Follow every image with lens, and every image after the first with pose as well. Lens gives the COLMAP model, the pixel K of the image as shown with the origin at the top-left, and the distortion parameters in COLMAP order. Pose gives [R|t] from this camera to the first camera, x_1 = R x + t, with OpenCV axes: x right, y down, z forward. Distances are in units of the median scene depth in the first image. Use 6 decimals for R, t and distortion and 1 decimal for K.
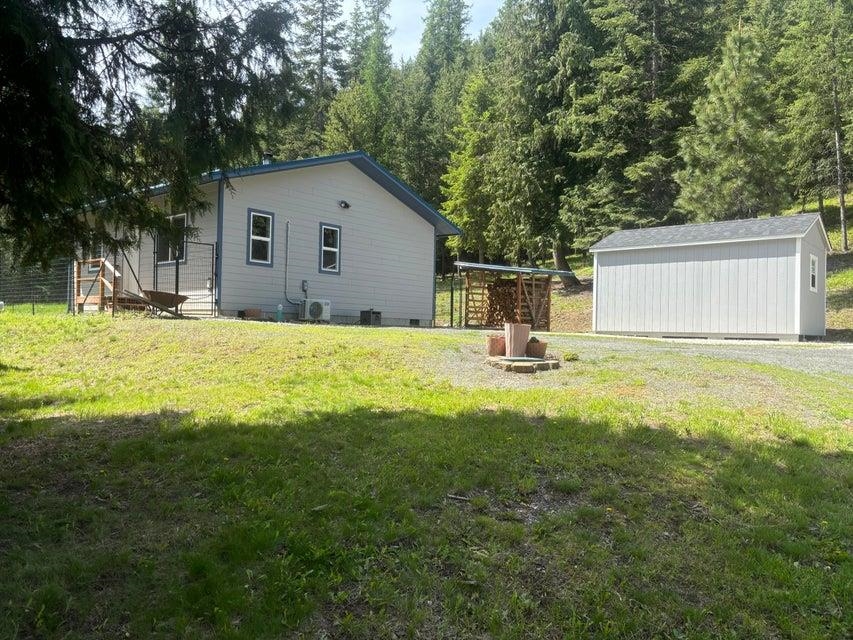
lens RADIAL K [[637.6, 0, 422.7], [0, 637.6, 322.8], [0, 0, 1]] dist [-0.001636, -0.028050]
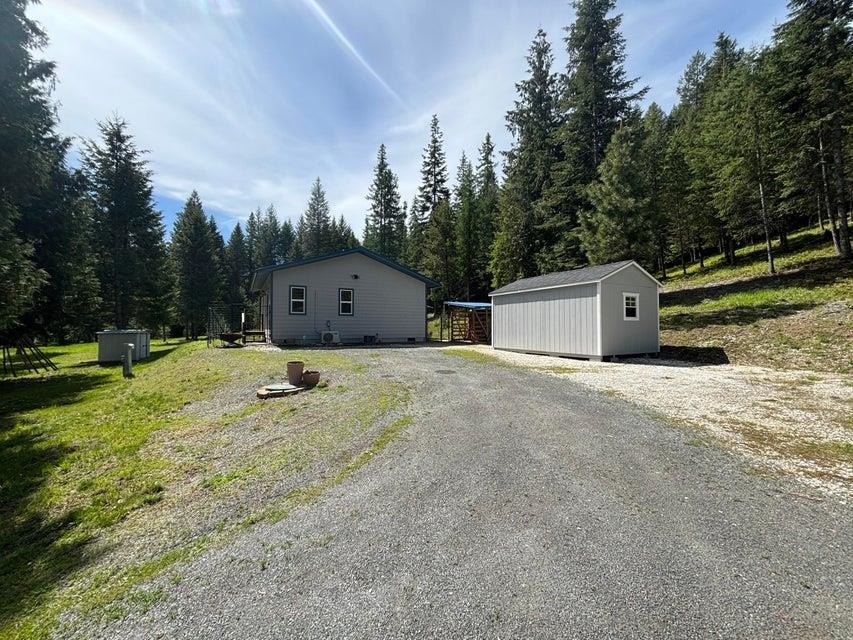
lens RADIAL K [[341.1, 0, 431.1], [0, 341.1, 317.9], [0, 0, 1]] dist [-0.001928, 0.000092]
pose [[0.939943, -0.032317, -0.339798, 0.381012], [0.026635, 0.999417, -0.021372, -0.041312], [0.340290, 0.011038, 0.940256, 0.164610]]
